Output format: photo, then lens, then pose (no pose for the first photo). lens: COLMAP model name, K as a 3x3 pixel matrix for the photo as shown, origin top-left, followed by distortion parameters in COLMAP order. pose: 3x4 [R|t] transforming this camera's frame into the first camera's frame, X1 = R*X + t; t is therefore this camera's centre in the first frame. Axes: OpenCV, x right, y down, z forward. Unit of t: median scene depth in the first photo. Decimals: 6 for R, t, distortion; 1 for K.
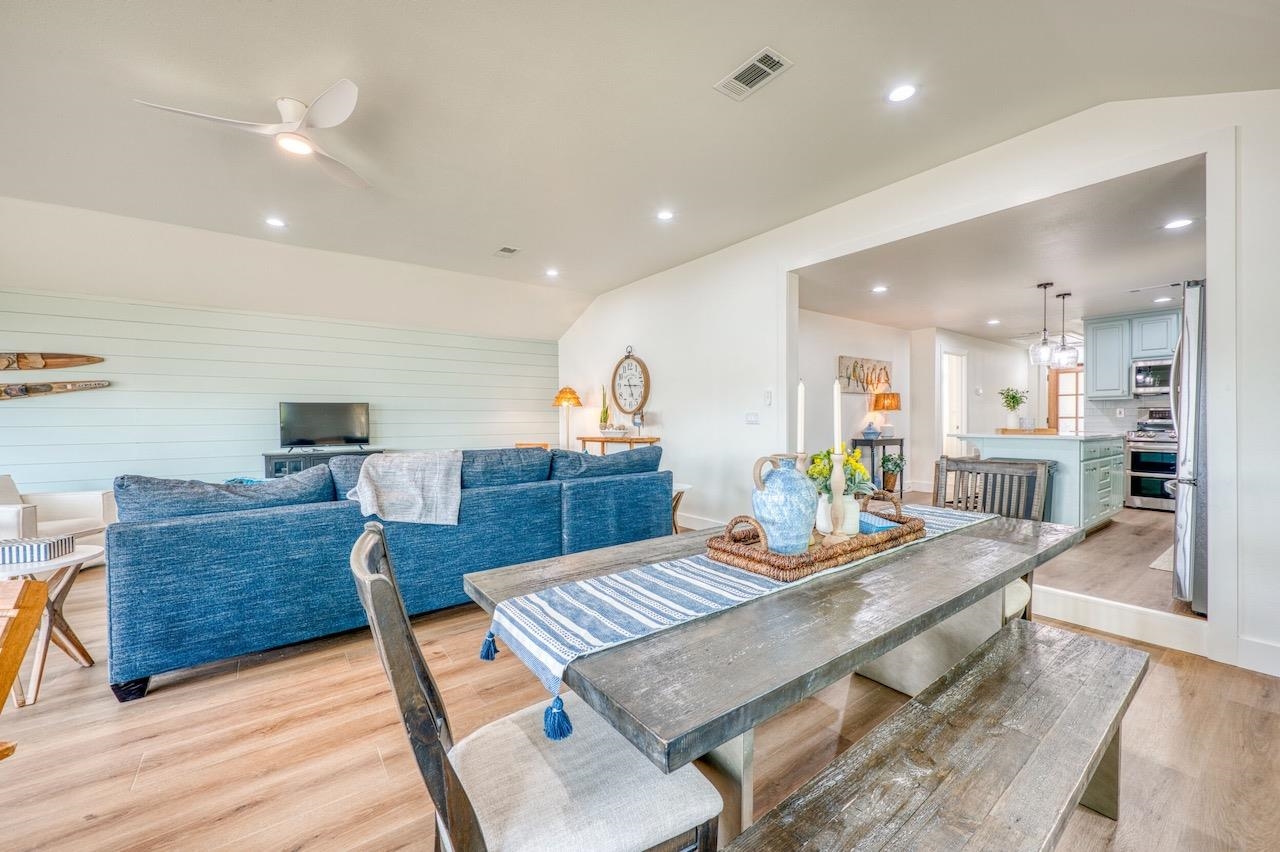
lens RADIAL K [[503.0, 0, 634.8], [0, 503.0, 425.1], [0, 0, 1]] dist [0.001576, 0.000140]
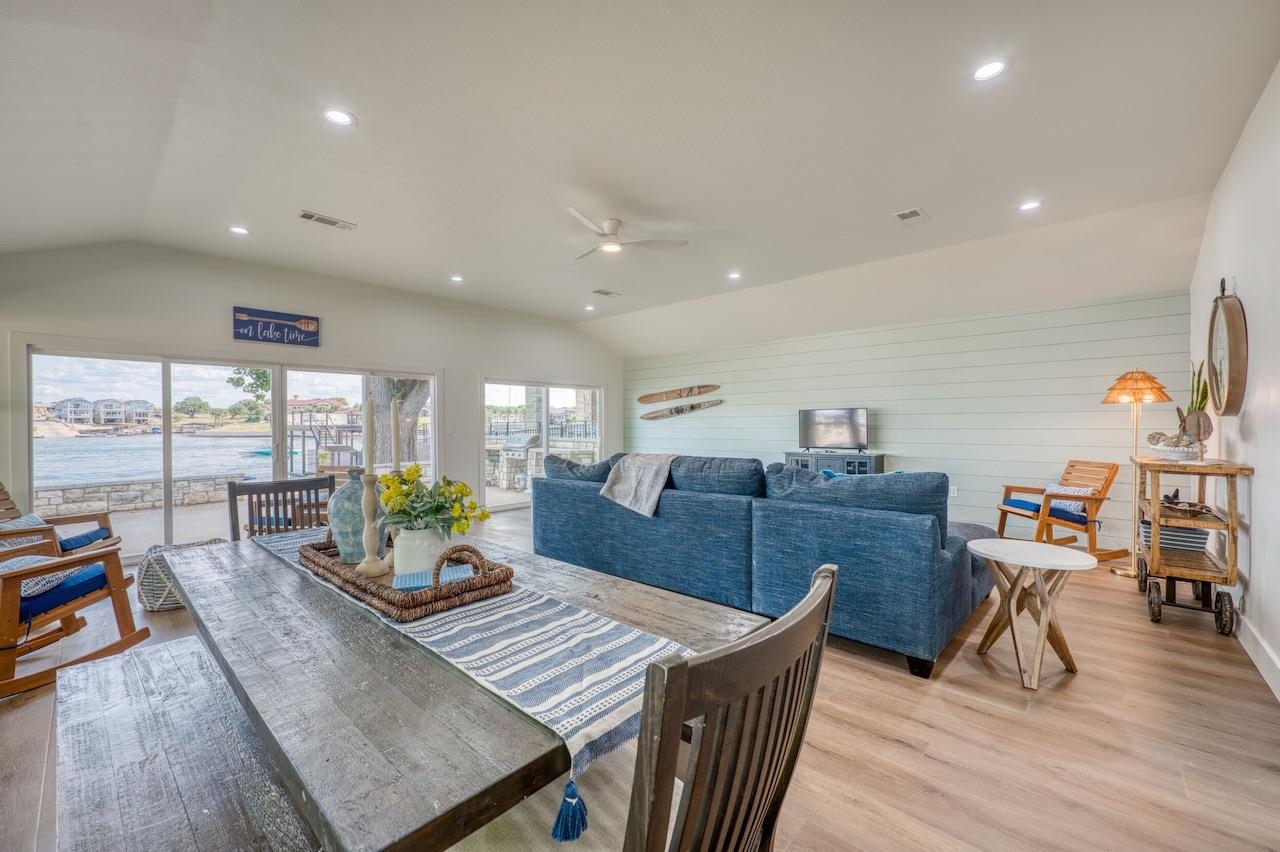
lens RADIAL K [[503.0, 0, 634.8], [0, 503.0, 425.1], [0, 0, 1]] dist [0.001576, 0.000140]
pose [[0.191999, 0.007024, -0.981370, 0.401374], [-0.005550, 0.999966, 0.006071, -0.013287], [0.981379, 0.004281, 0.192032, 0.368203]]
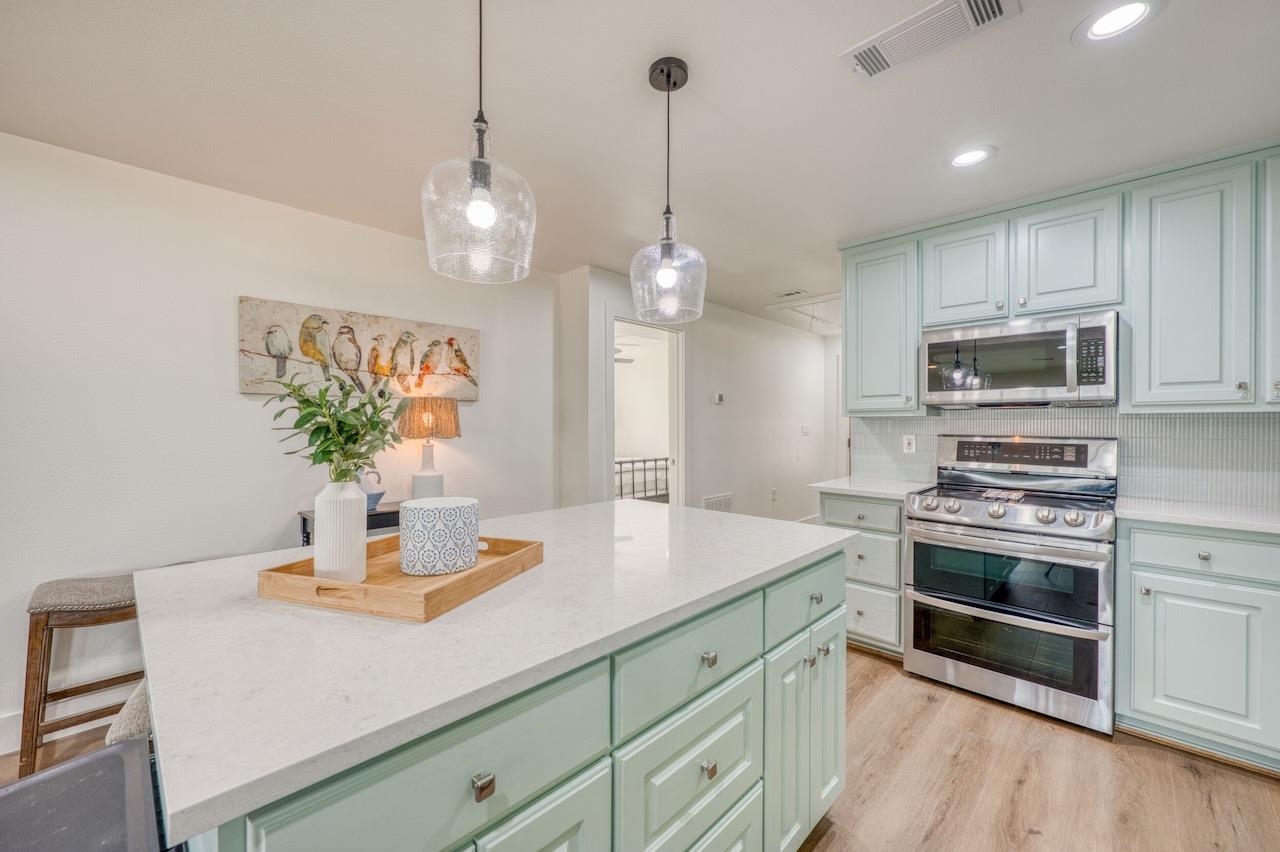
lens RADIAL K [[503.0, 0, 634.8], [0, 503.0, 425.1], [0, 0, 1]] dist [0.001576, 0.000140]
pose [[0.985512, 0.002371, 0.169588, 0.705902], [-0.000347, 0.999928, -0.011962, -0.041273], [-0.169604, 0.011730, 0.985442, 0.646104]]
